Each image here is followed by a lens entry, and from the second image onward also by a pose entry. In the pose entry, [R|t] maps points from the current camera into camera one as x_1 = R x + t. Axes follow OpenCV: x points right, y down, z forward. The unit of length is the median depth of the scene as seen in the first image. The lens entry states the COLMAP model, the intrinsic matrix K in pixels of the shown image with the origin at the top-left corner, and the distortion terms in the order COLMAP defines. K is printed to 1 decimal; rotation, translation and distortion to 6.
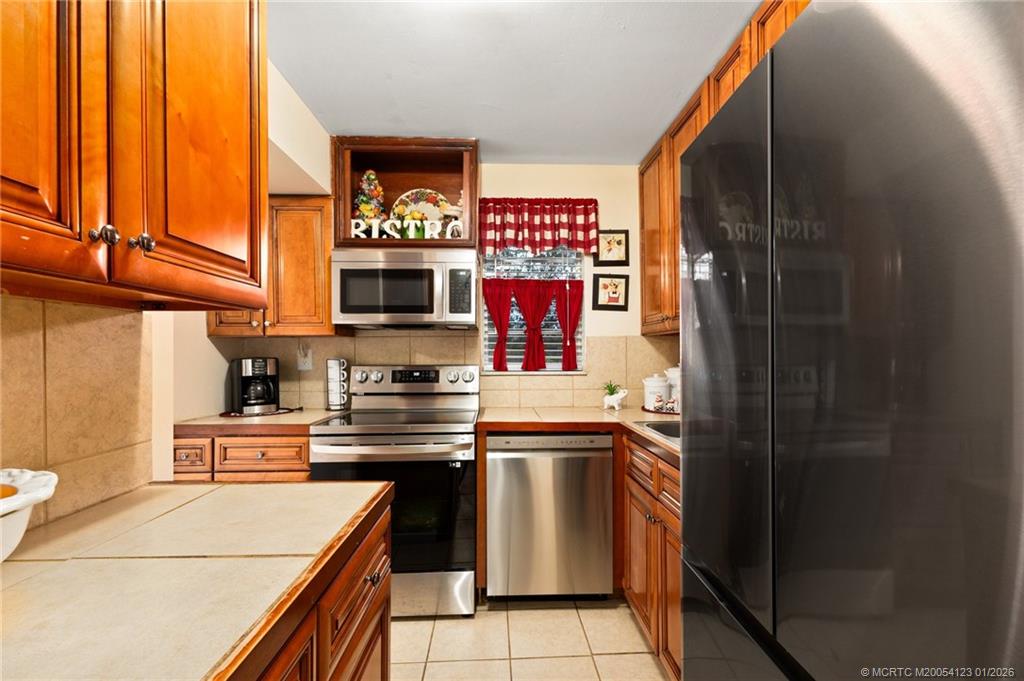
lens RADIAL K [[434.1, 0, 513.3], [0, 434.1, 348.9], [0, 0, 1]] dist [0.010168, 0.000126]
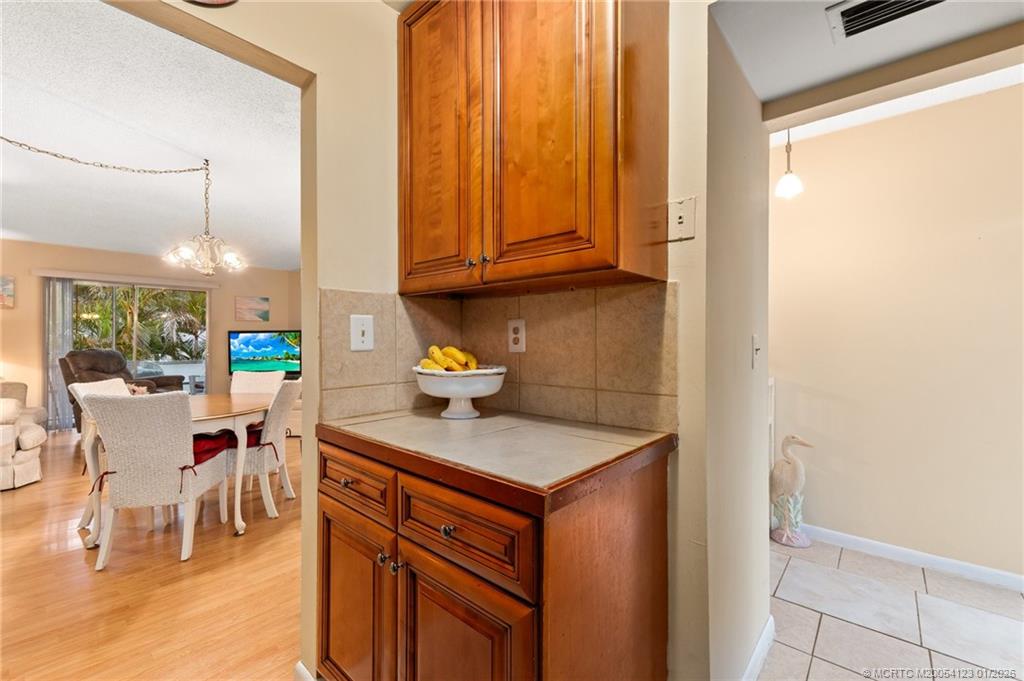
lens RADIAL K [[434.1, 0, 511.0], [0, 434.1, 341.3], [0, 0, 1]] dist [0.010168, 0.000126]
pose [[-0.686352, 0.003178, -0.727262, 0.279724], [0.008444, 0.999958, -0.003600, 0.077132], [0.727220, -0.008612, -0.686350, 1.587427]]
